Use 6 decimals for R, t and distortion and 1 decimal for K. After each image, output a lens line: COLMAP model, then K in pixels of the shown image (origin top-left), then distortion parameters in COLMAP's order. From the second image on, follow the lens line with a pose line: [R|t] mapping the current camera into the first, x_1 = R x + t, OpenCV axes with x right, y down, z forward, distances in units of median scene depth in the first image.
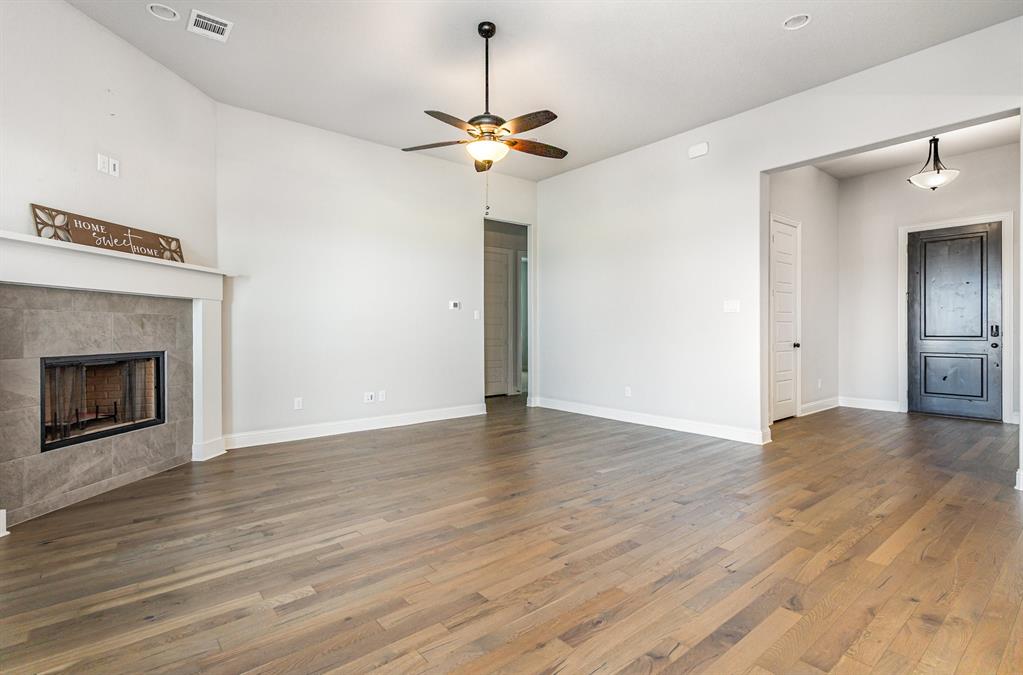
lens RADIAL K [[492.3, 0, 512.2], [0, 492.3, 334.2], [0, 0, 1]] dist [0.009312, -0.001465]
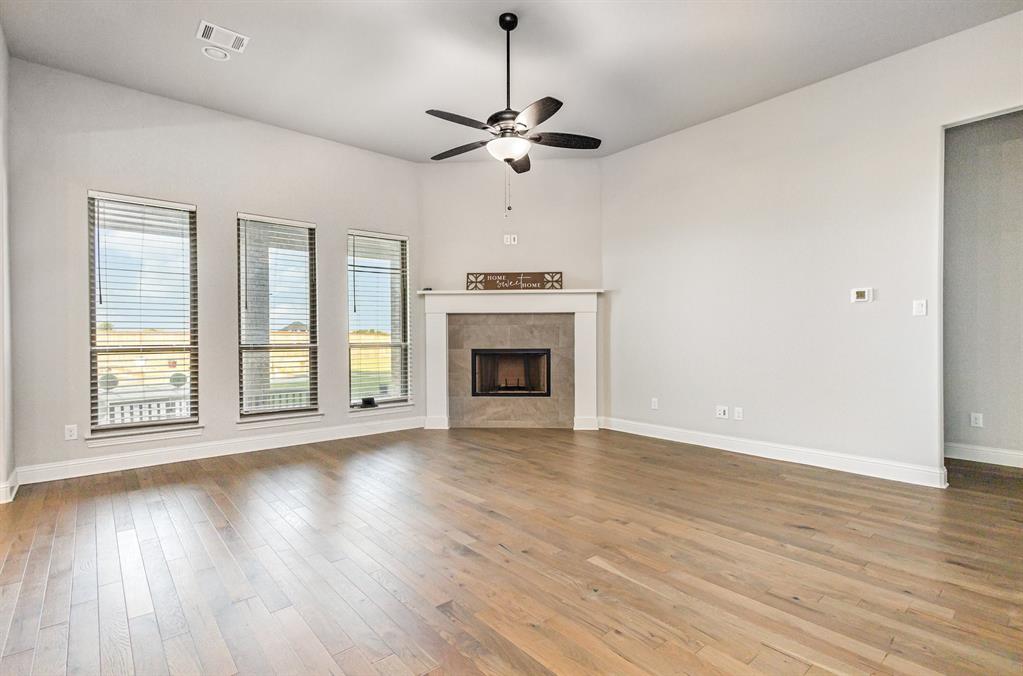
lens RADIAL K [[492.3, 0, 519.5], [0, 492.3, 340.2], [0, 0, 1]] dist [0.009312, -0.001465]
pose [[0.029181, 0.014574, -0.999468, 0.832153], [-0.003547, 0.999889, 0.014476, -0.014398], [0.999568, 0.003123, 0.029229, 0.905878]]
